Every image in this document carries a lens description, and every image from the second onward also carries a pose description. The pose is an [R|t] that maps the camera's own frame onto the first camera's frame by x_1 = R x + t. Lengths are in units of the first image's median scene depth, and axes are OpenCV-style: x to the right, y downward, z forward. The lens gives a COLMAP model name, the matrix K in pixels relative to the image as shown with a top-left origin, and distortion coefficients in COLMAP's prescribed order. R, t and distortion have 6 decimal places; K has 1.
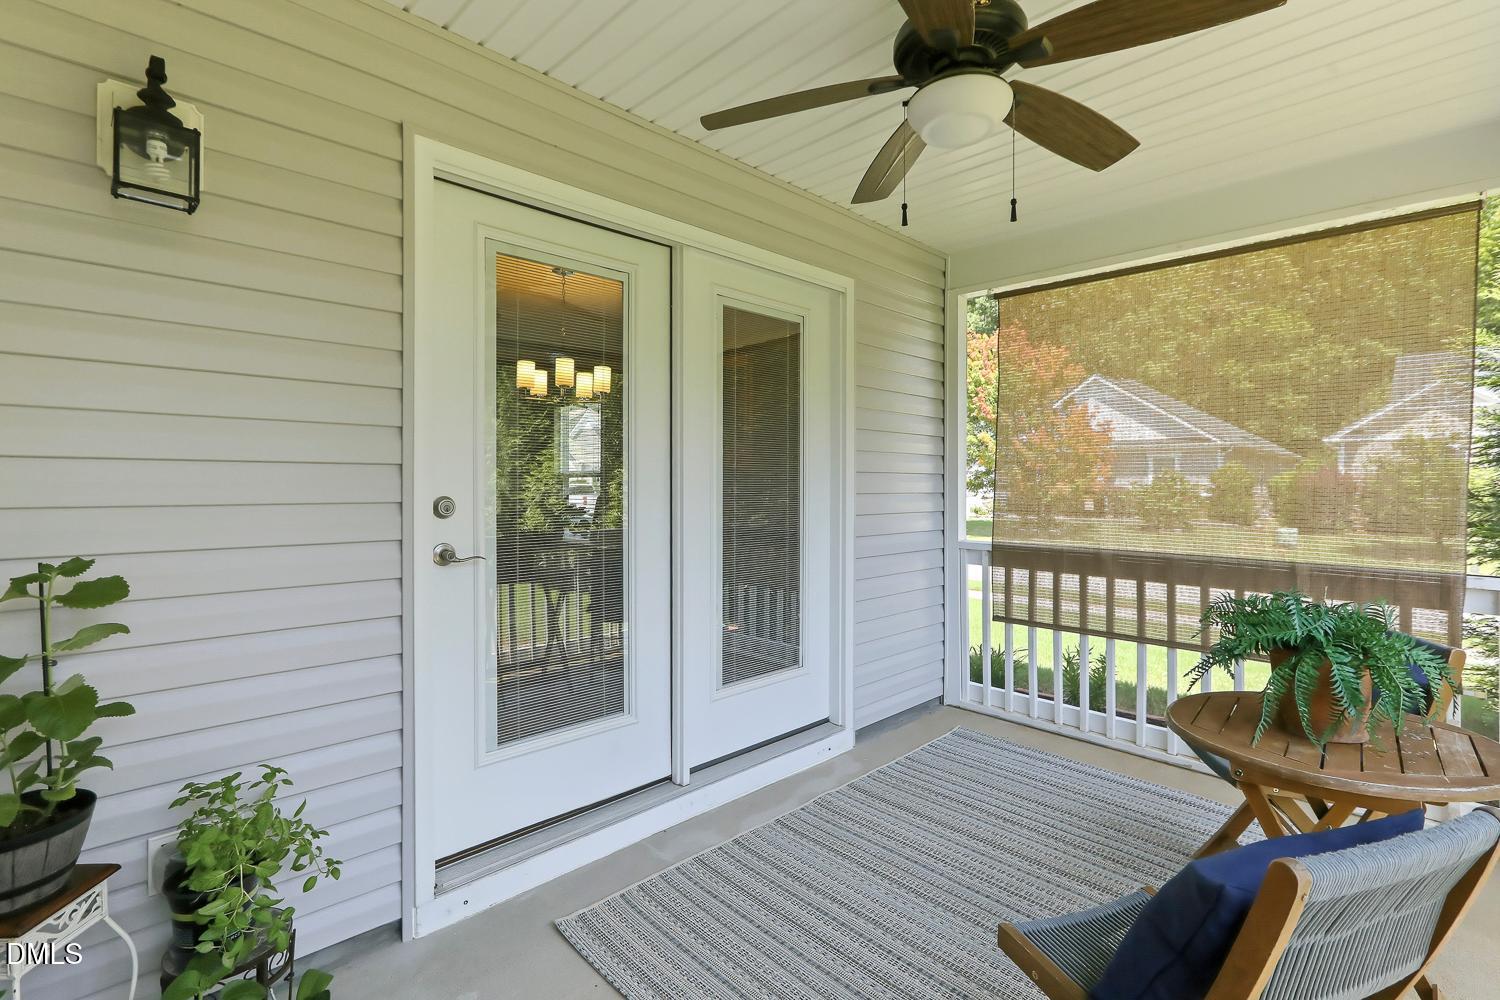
lens RADIAL K [[685.5, 0, 750.0], [0, 685.5, 500.0], [0, 0, 1]] dist [-0.000547, -0.000042]
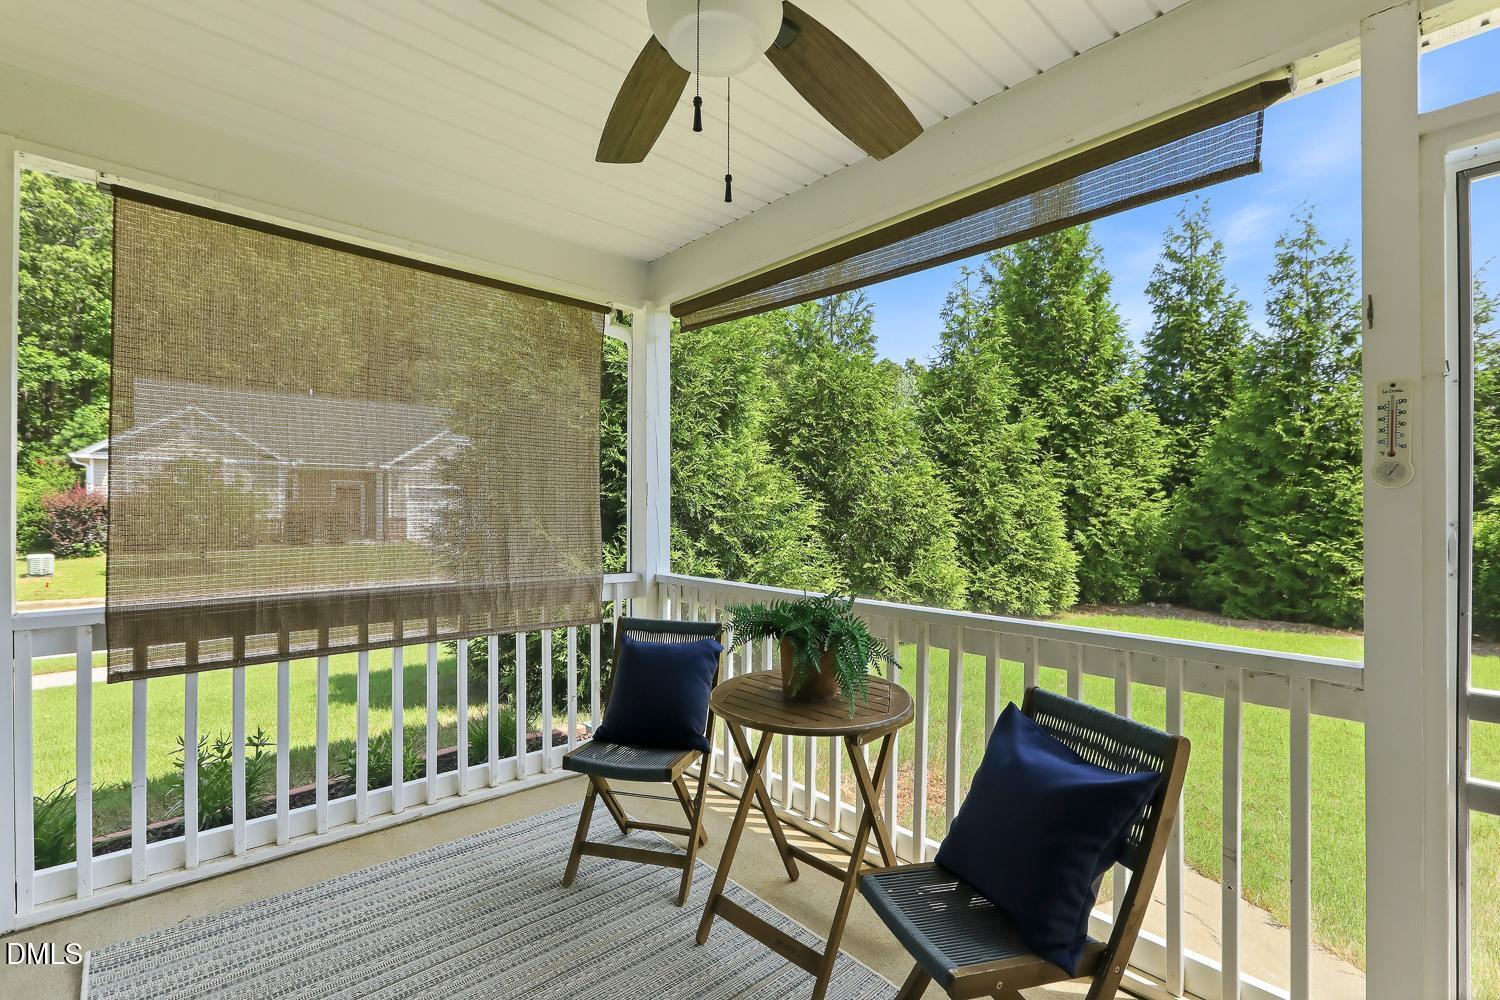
lens RADIAL K [[676.4, 0, 746.8], [0, 676.4, 506.4], [0, 0, 1]] dist [-0.001478, -0.000169]
pose [[0.040522, -0.003892, 0.999171, -0.235938], [0.021547, 0.999763, 0.003021, -0.018504], [-0.998946, 0.021406, 0.040596, 0.503865]]
